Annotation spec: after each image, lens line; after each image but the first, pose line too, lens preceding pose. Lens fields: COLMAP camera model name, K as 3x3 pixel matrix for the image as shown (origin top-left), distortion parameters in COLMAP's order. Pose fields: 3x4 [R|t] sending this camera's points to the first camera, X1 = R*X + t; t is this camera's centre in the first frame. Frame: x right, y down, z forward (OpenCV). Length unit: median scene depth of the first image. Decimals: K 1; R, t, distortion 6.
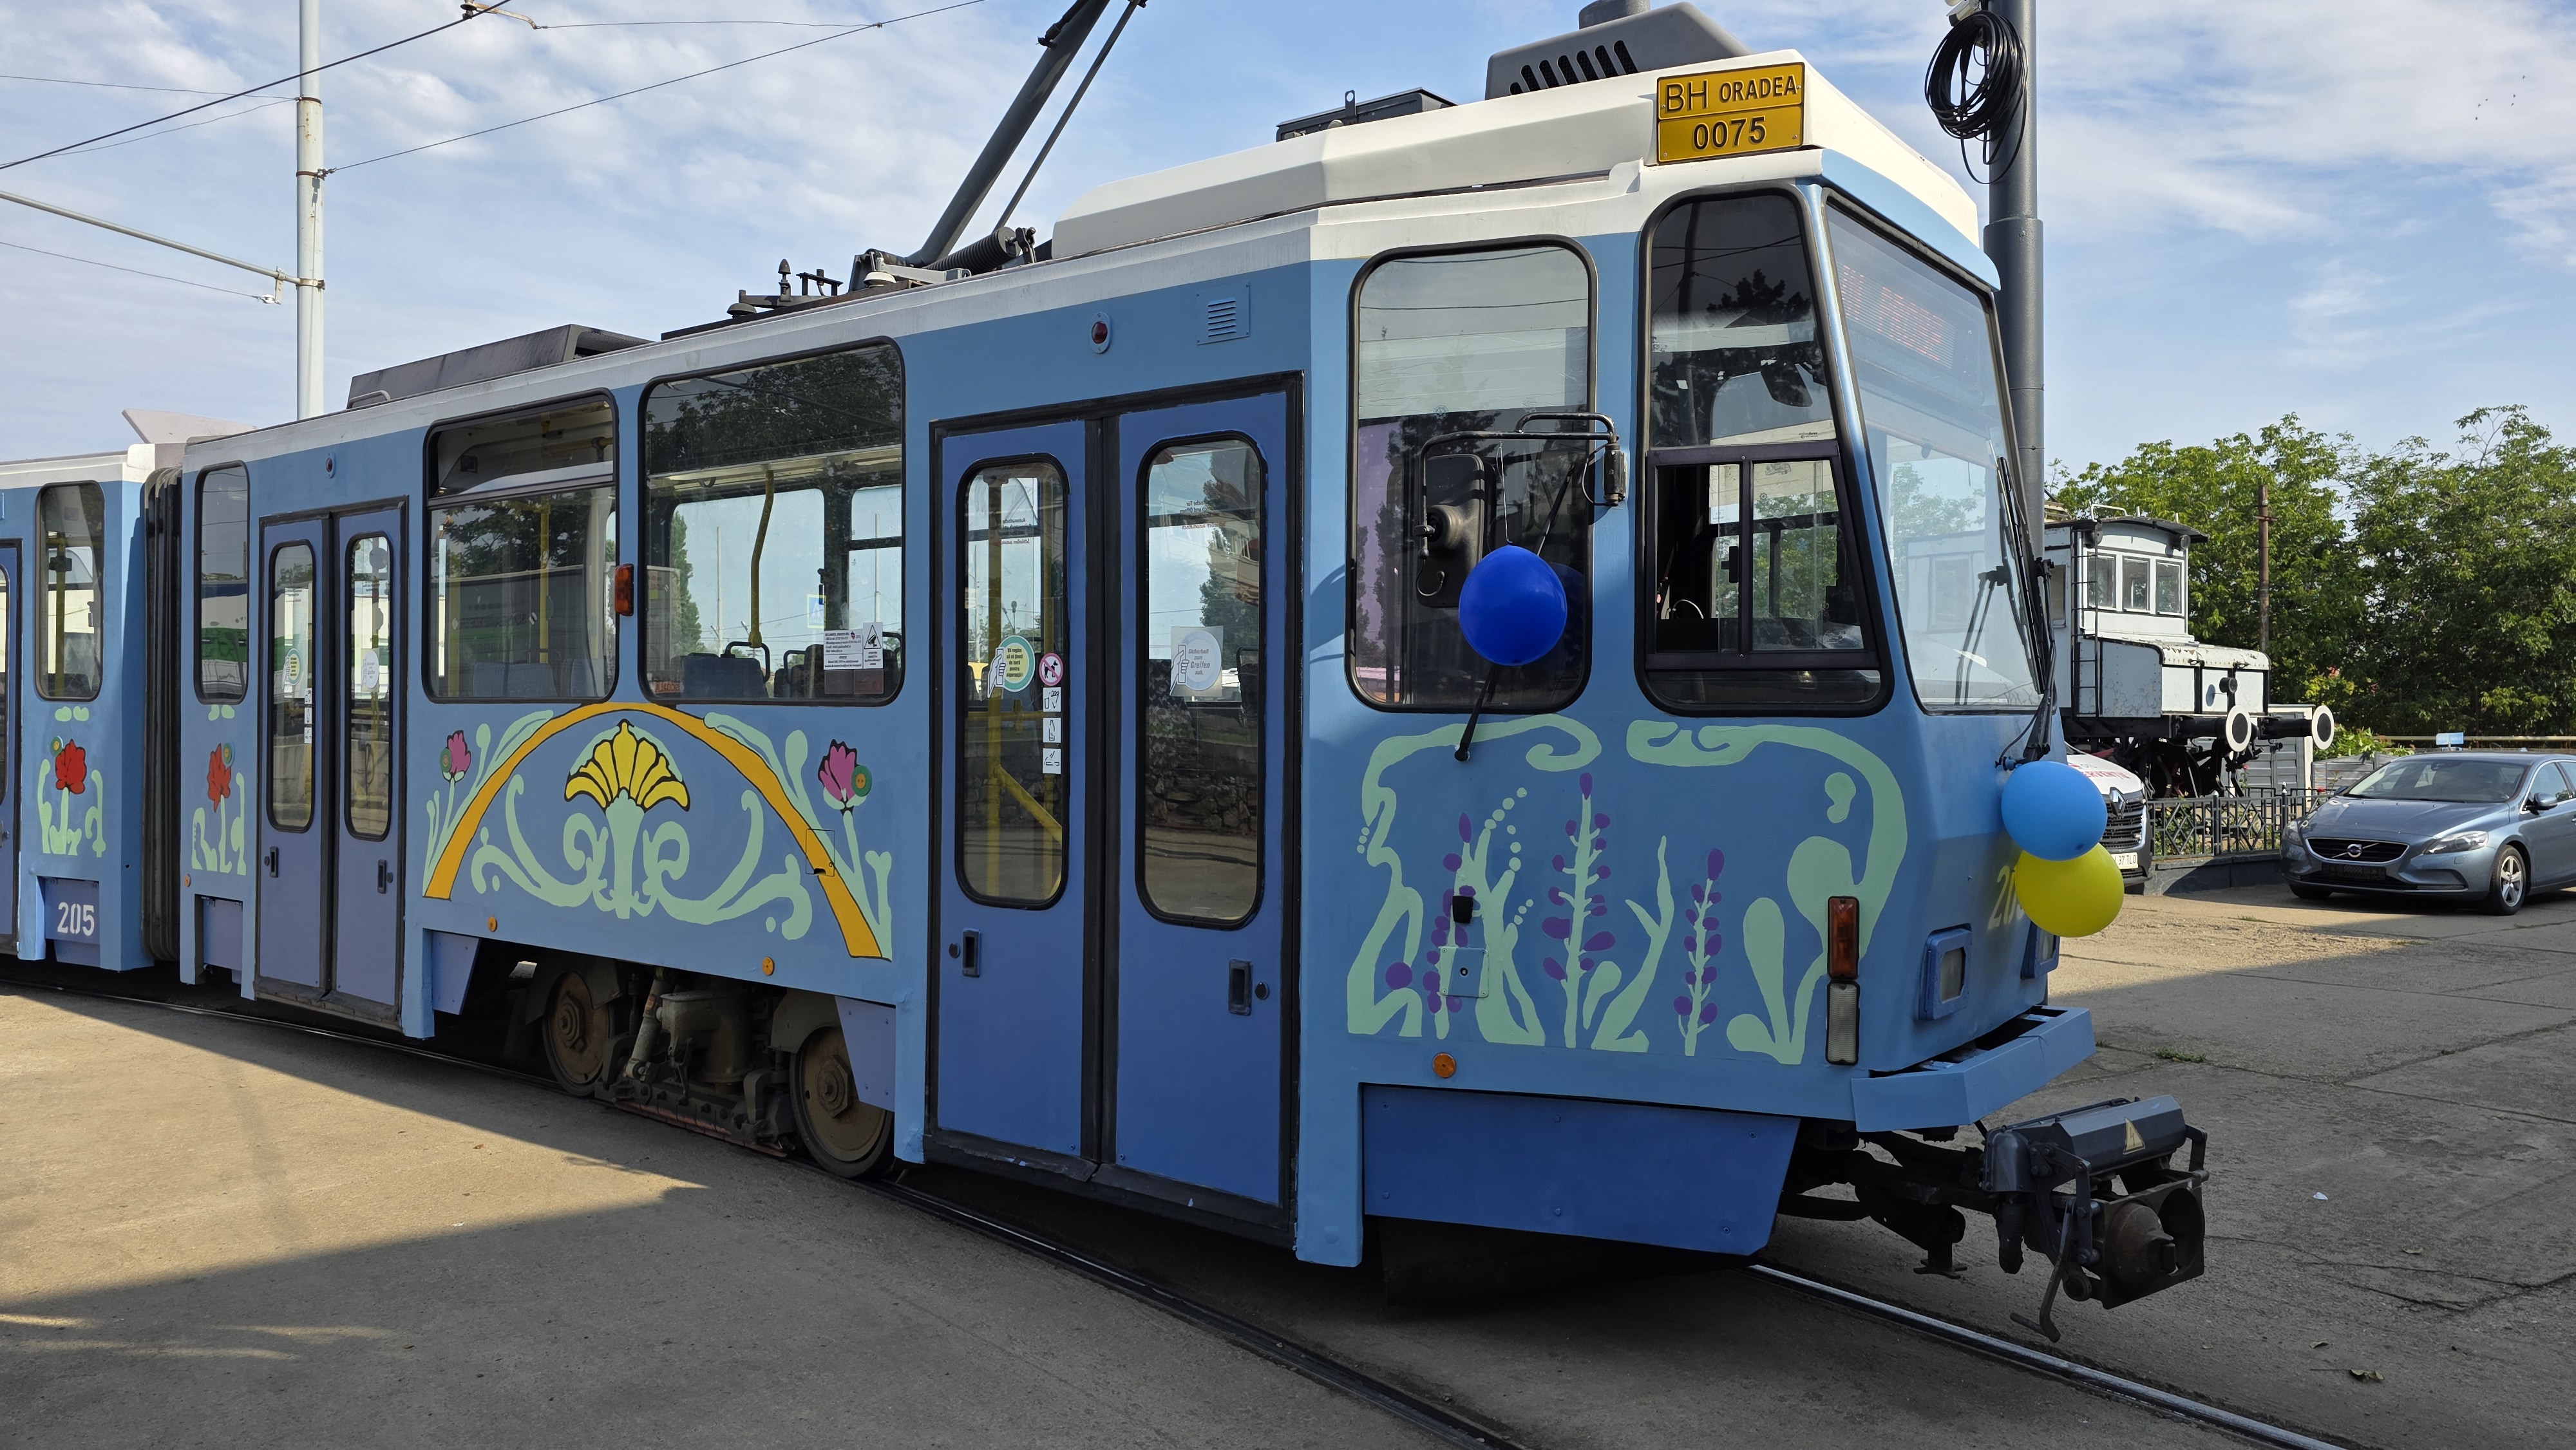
lens RADIAL K [[1705.2, 0, 1305.6], [0, 1705.2, 701.2], [0, 0, 1]] dist [0.054735, -0.048027]
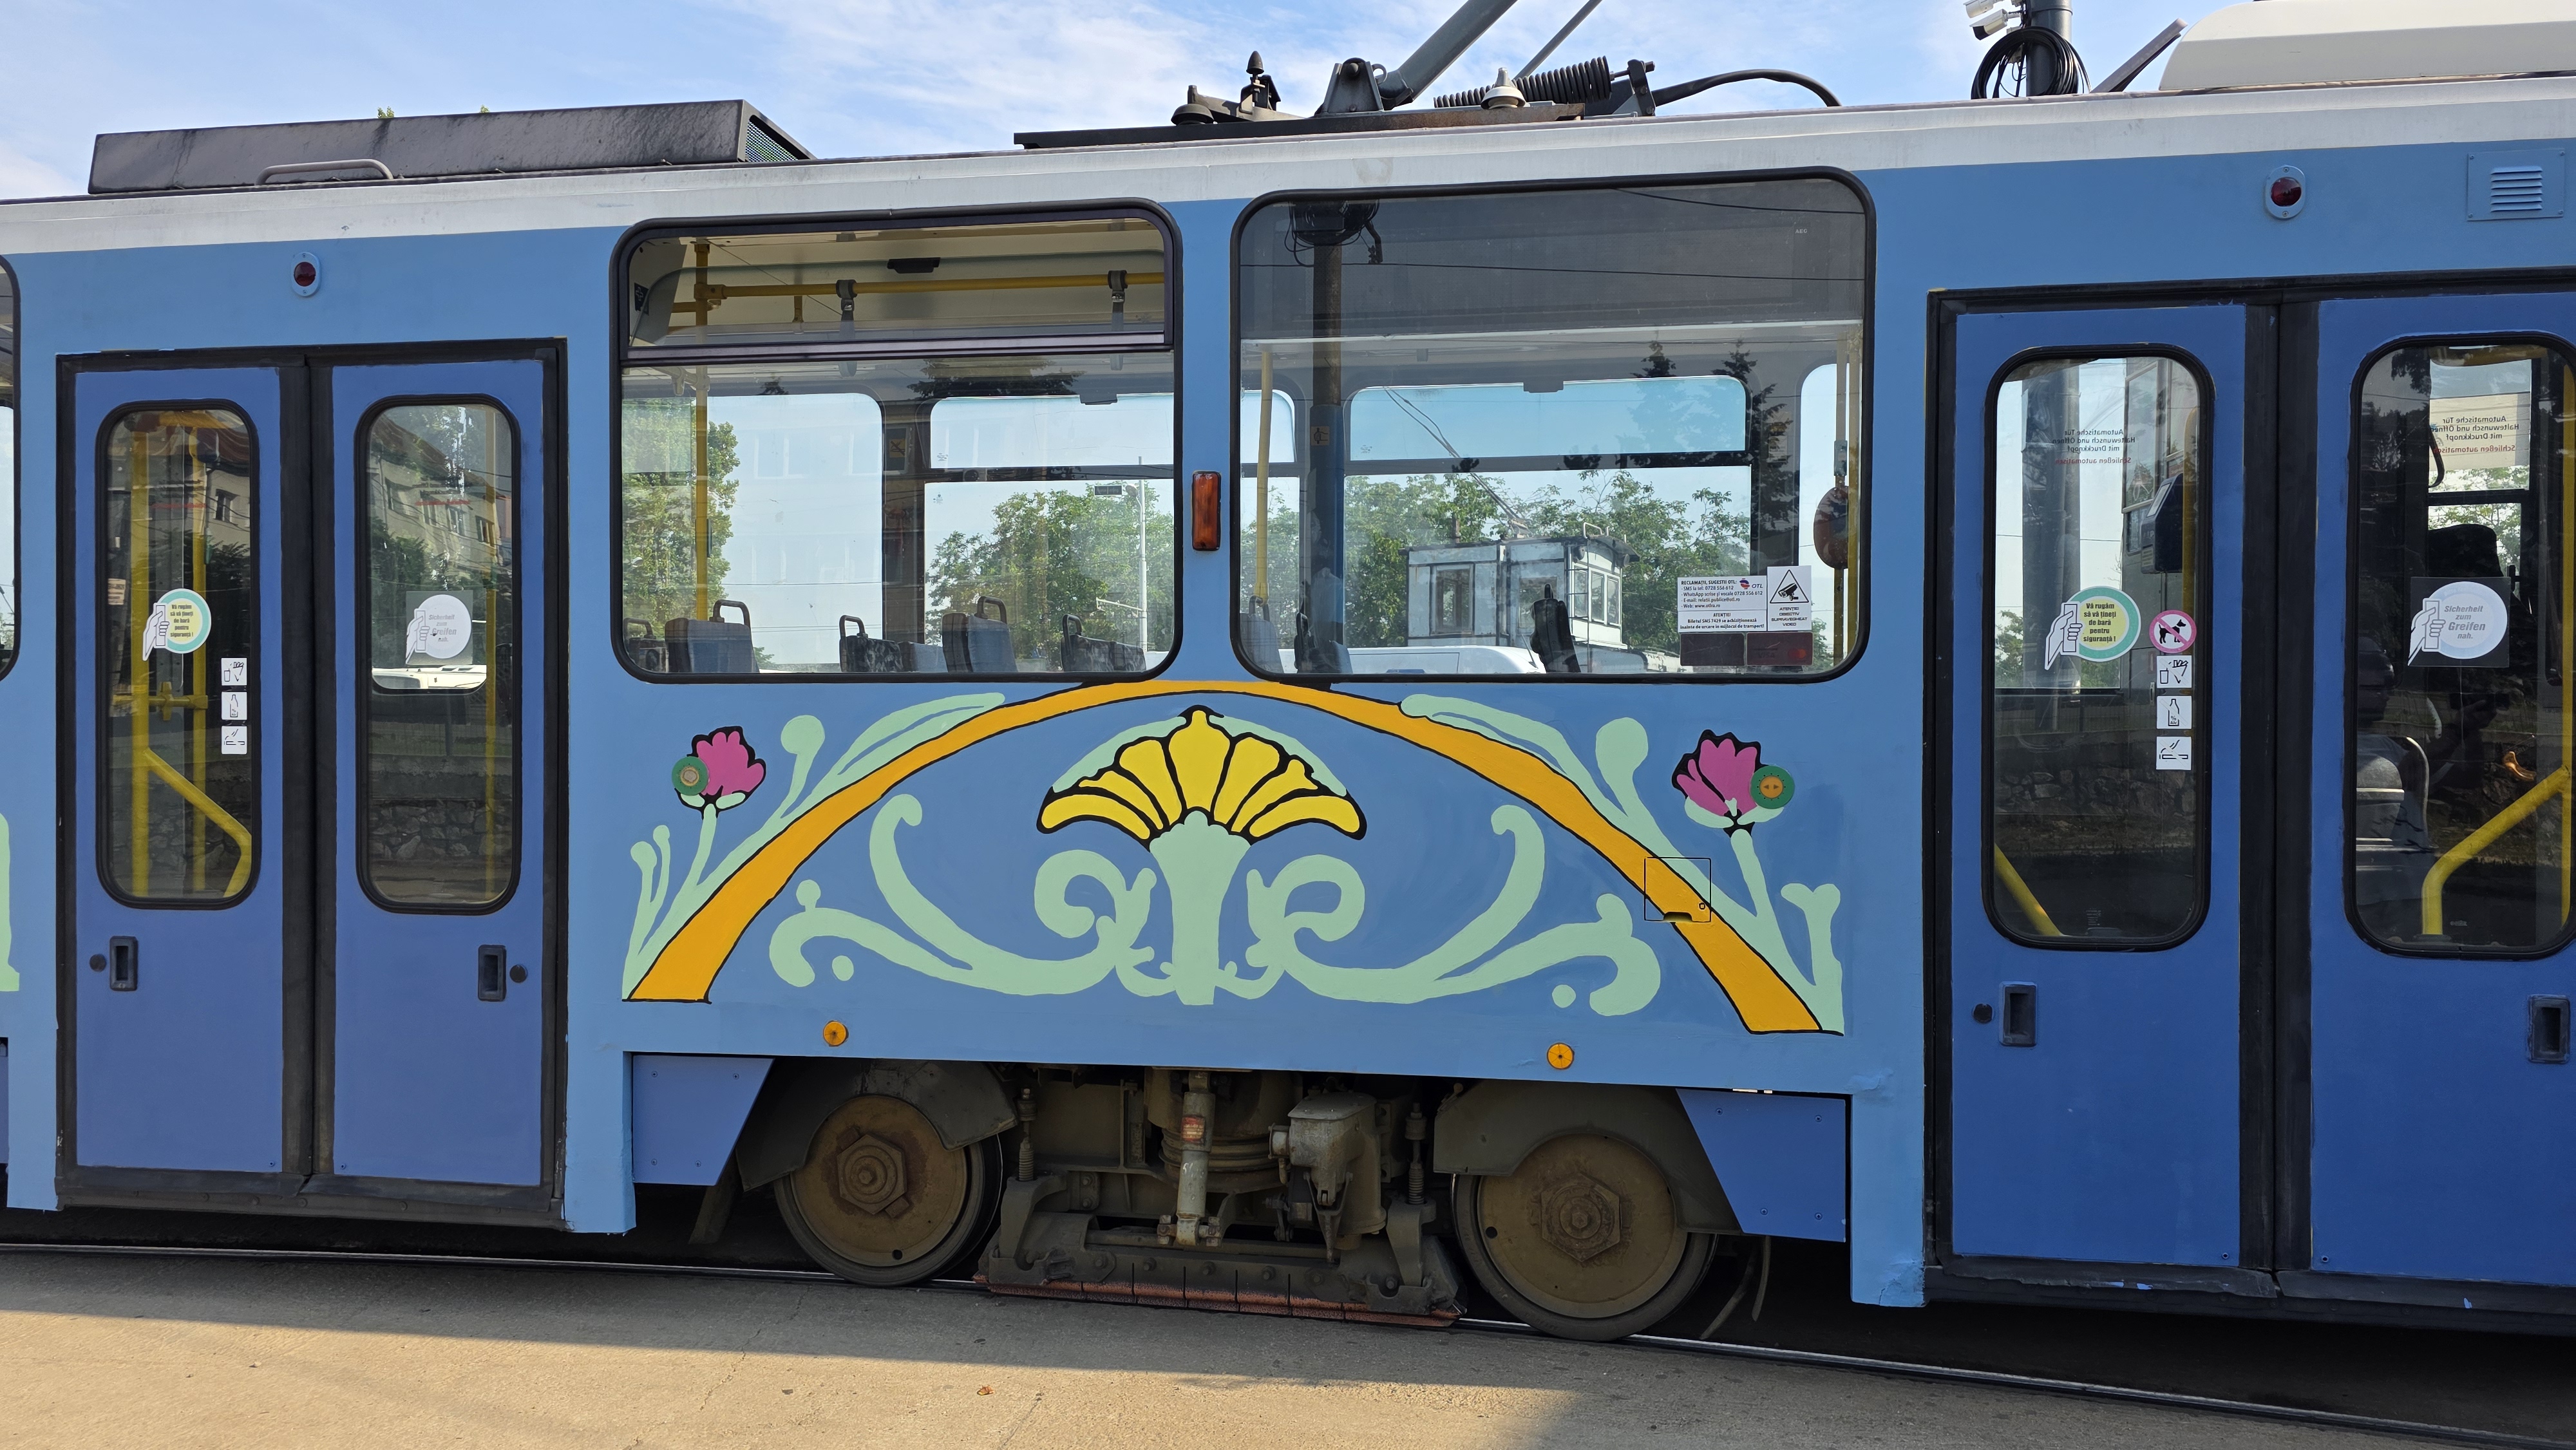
lens RADIAL K [[1705.2, 0, 1270.3], [0, 1705.2, 727.3], [0, 0, 1]] dist [0.054735, -0.048027]
pose [[0.882631, -0.006141, 0.470027, -0.798942], [0.000751, 0.999932, 0.011654, 0.013275], [-0.470067, -0.009933, 0.882575, 0.474947]]
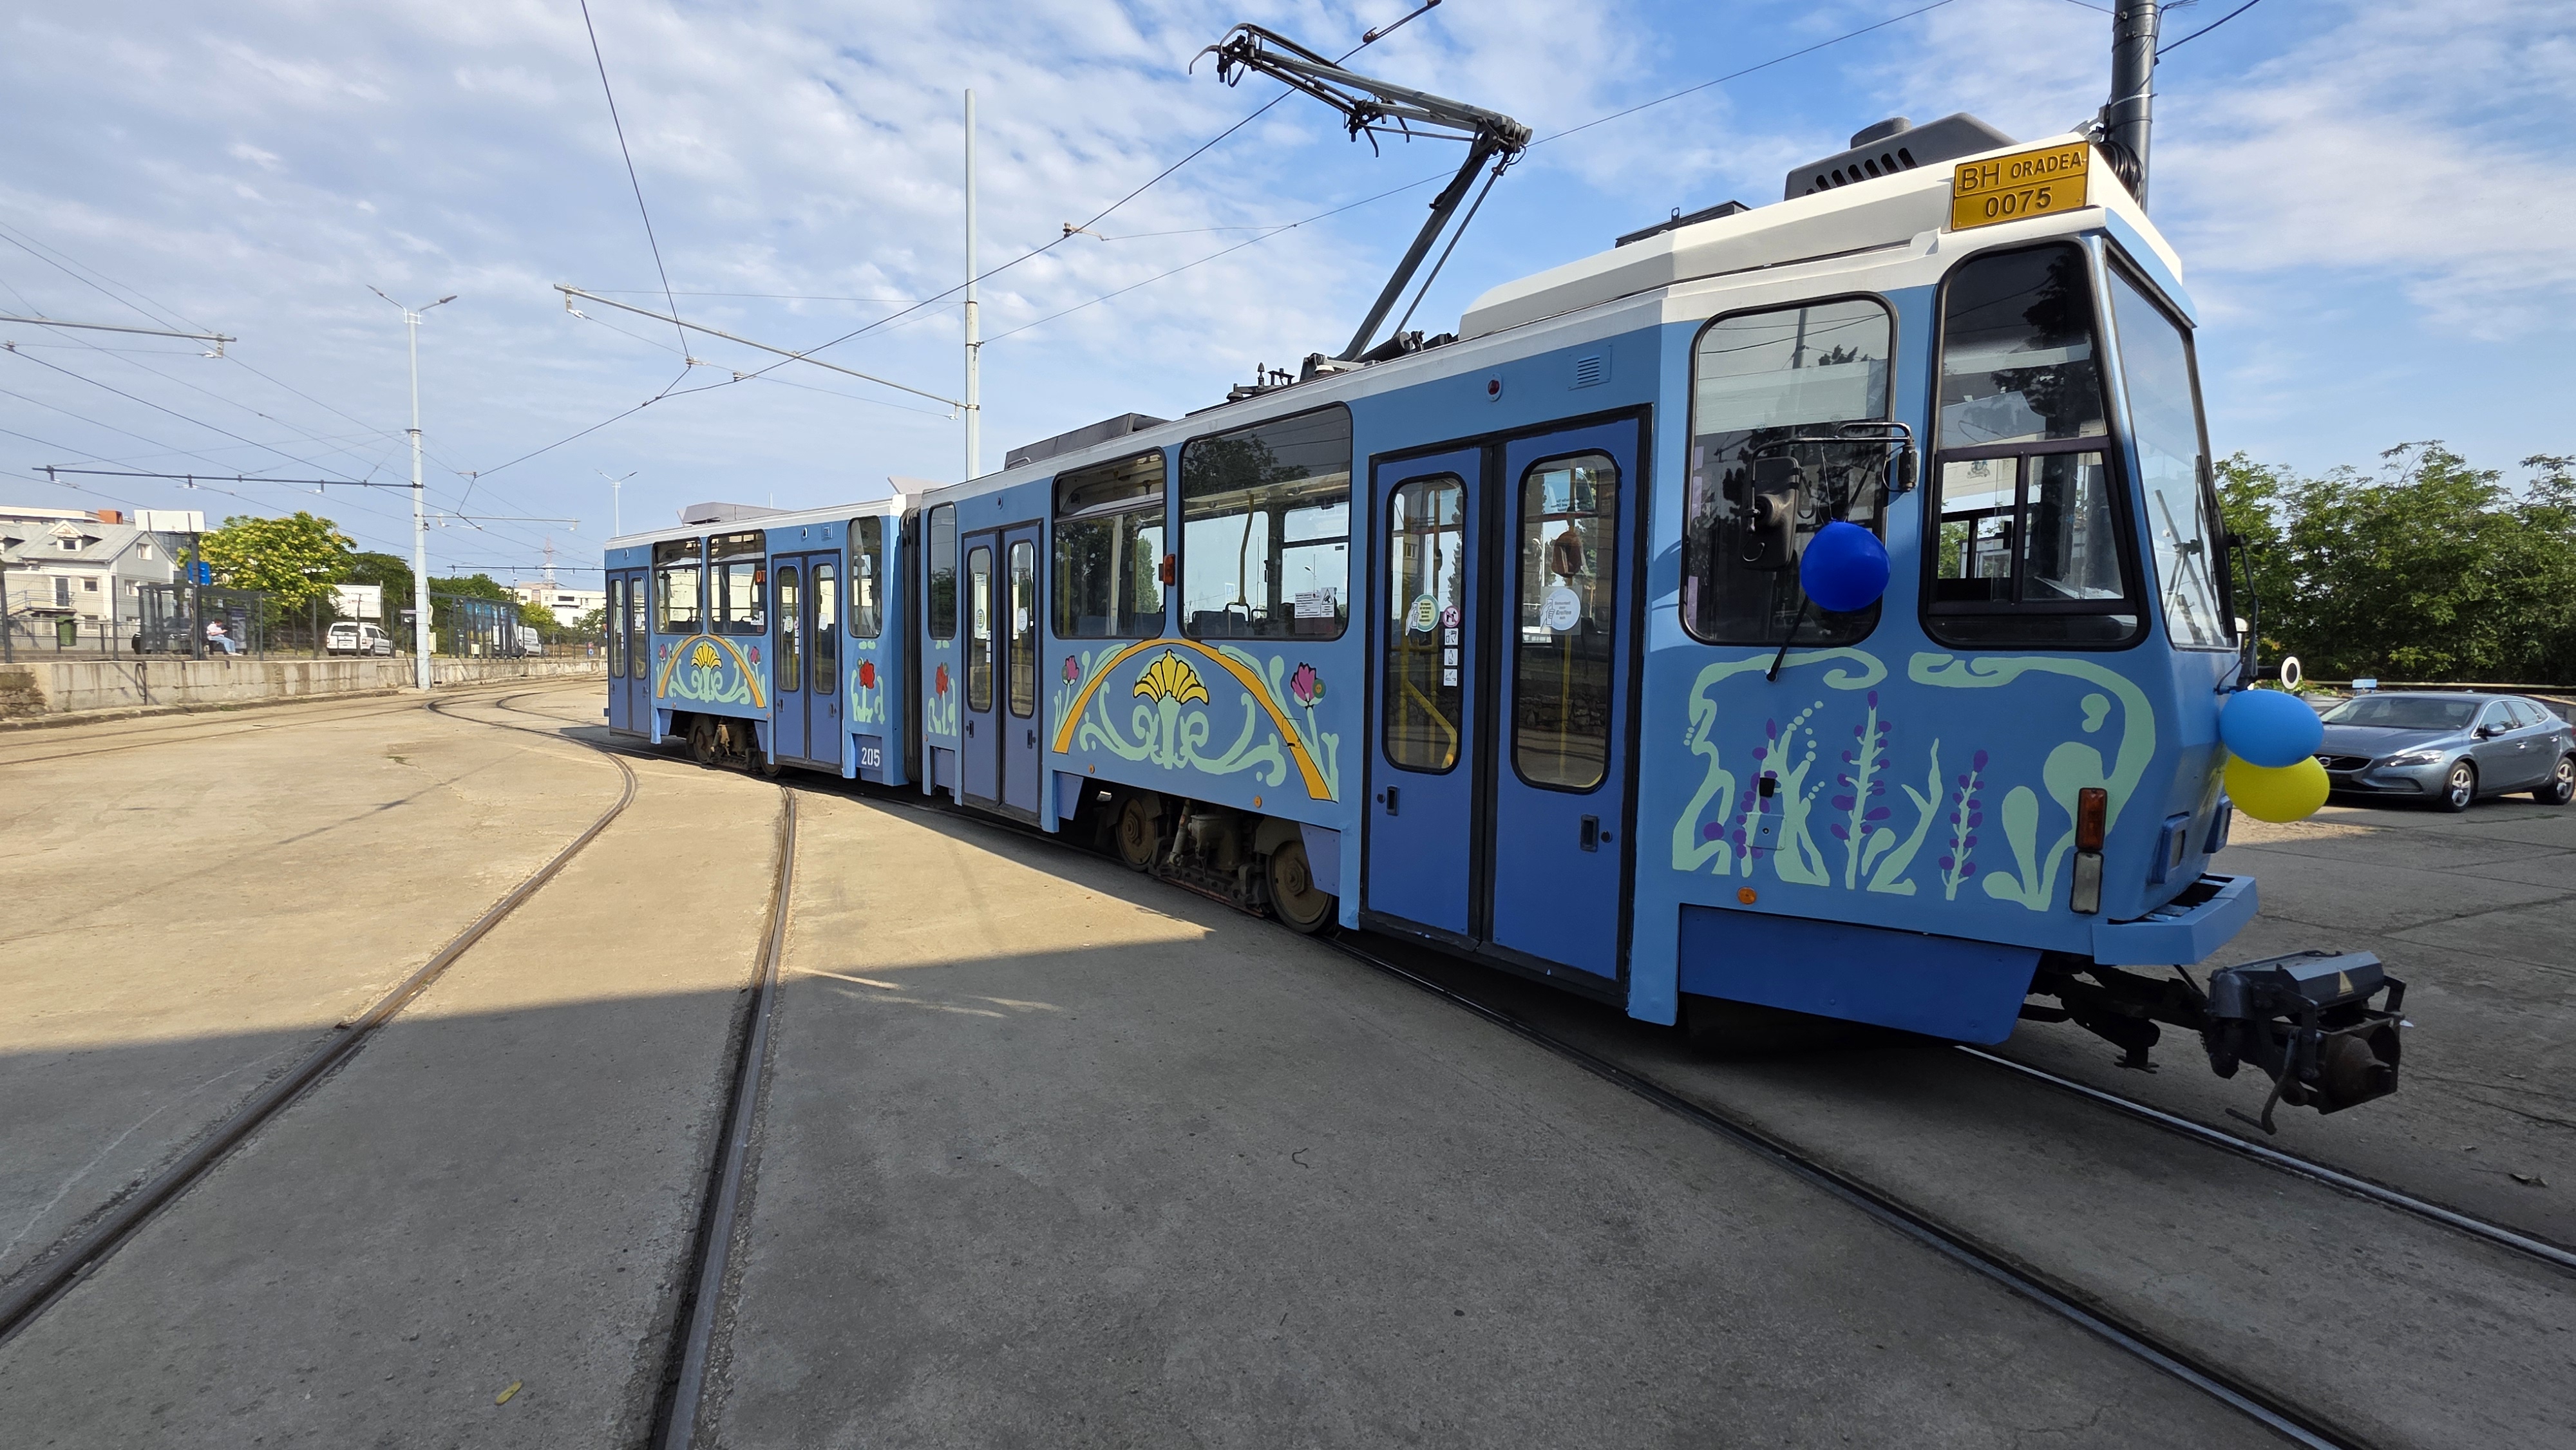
lens RADIAL K [[1019.9, 0, 1278.6], [0, 1019.9, 713.4], [0, 0, 1]] dist [-0.003032, -0.000230]
pose [[0.975622, 0.023794, -0.218163, -0.092315], [-0.009807, 0.997839, 0.064973, 0.008902], [0.219237, -0.061249, 0.973747, 0.077296]]
